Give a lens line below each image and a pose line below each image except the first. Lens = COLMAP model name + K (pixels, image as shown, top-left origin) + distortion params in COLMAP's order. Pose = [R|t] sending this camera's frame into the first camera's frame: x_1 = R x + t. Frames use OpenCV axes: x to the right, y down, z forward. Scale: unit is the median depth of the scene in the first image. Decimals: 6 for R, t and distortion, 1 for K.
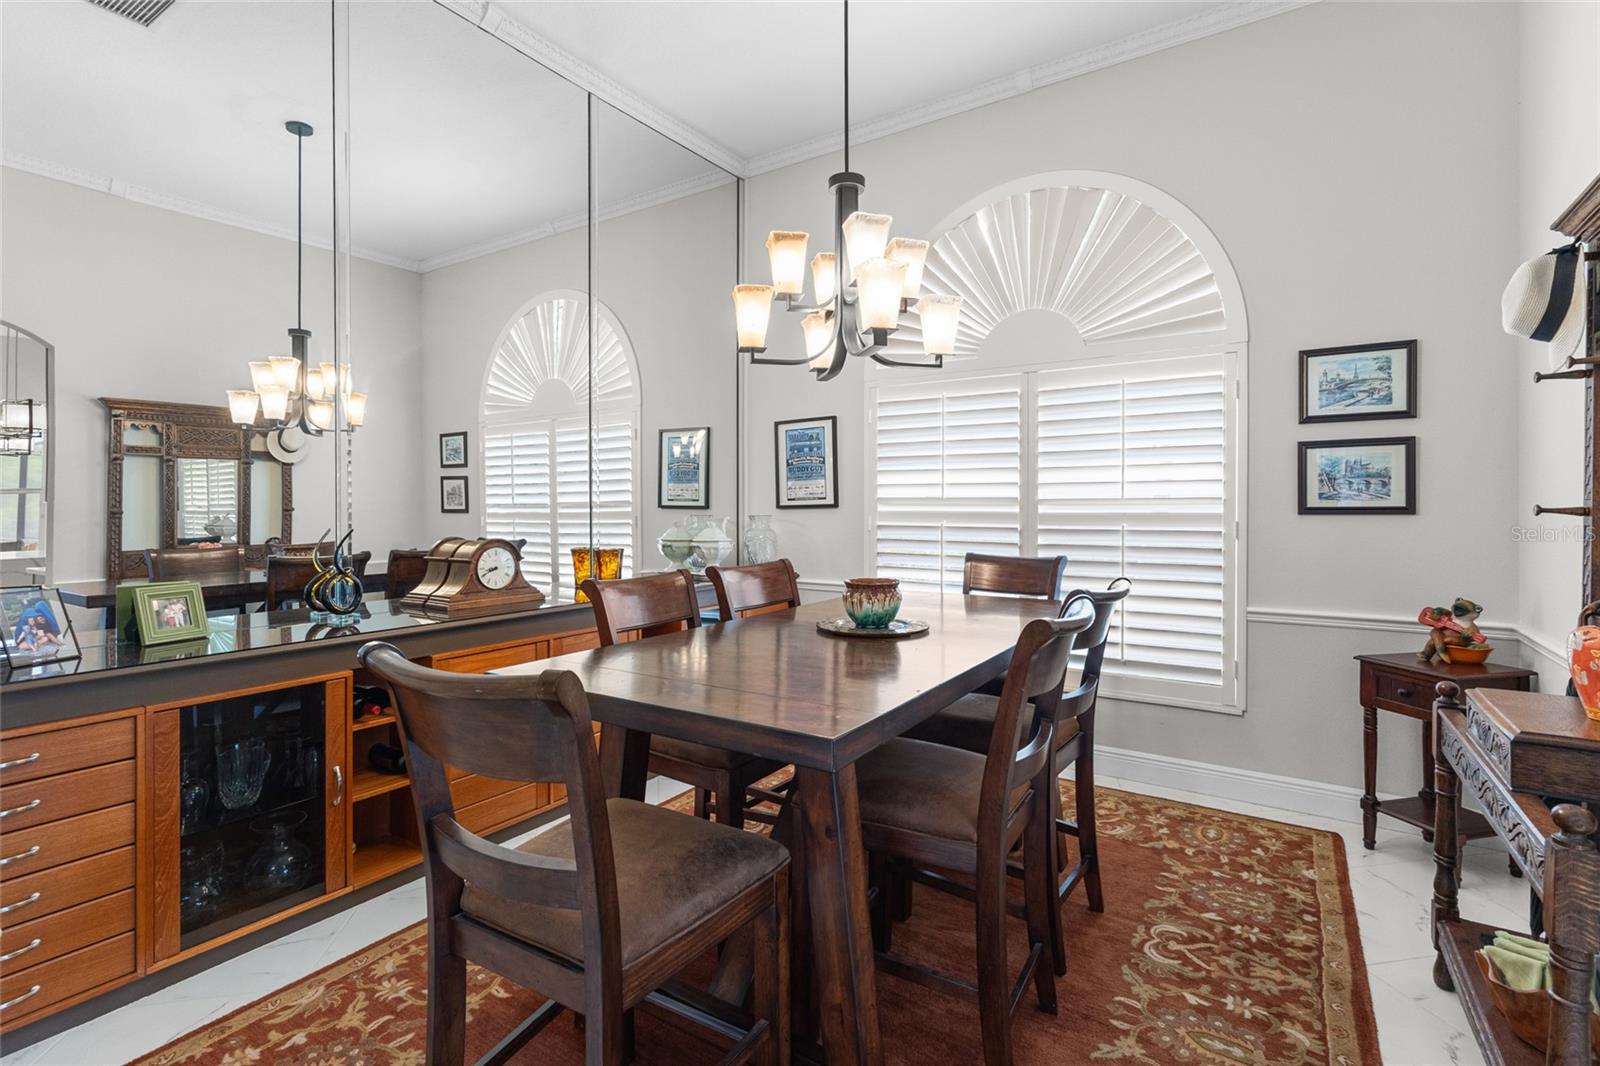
lens RADIAL K [[743.2, 0, 800.8], [0, 743.2, 520.0], [0, 0, 1]] dist [-0.001428, 0.002426]
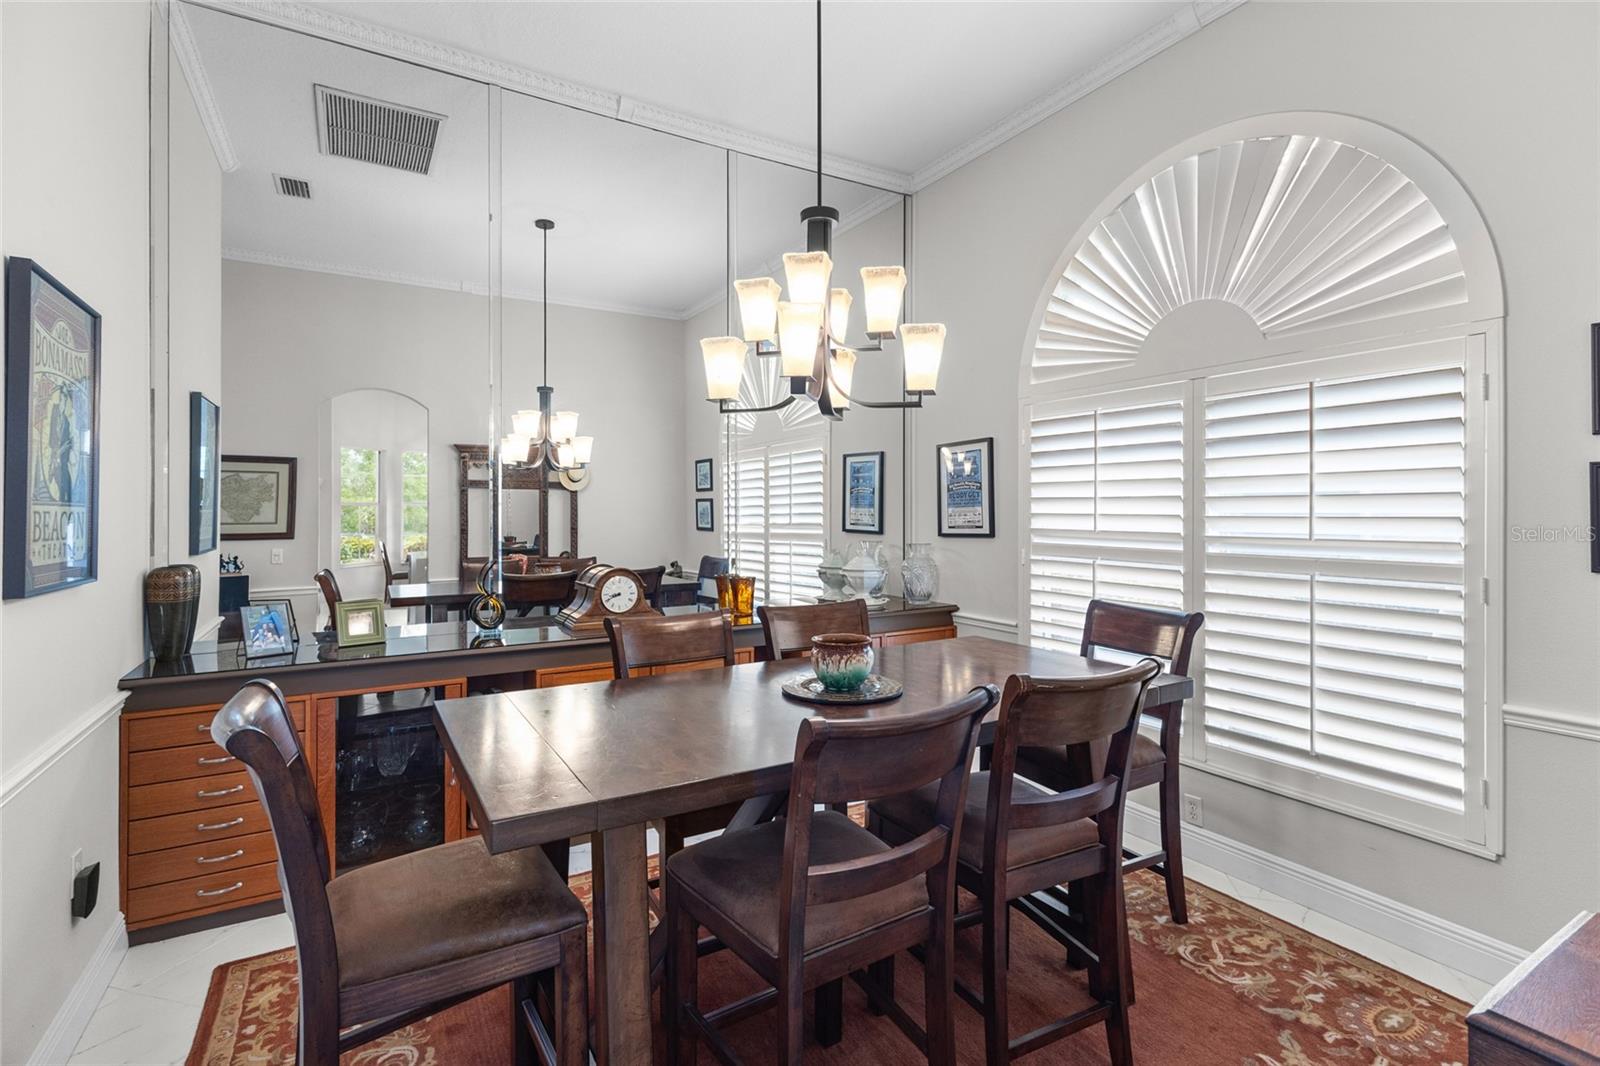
lens RADIAL K [[743.2, 0, 801.8], [0, 743.2, 522.2], [0, 0, 1]] dist [-0.001428, 0.002426]
pose [[0.898841, 0.007735, -0.438206, 0.277930], [-0.009222, 0.999957, -0.001265, -0.037934], [0.438177, 0.005178, 0.898874, 0.087712]]
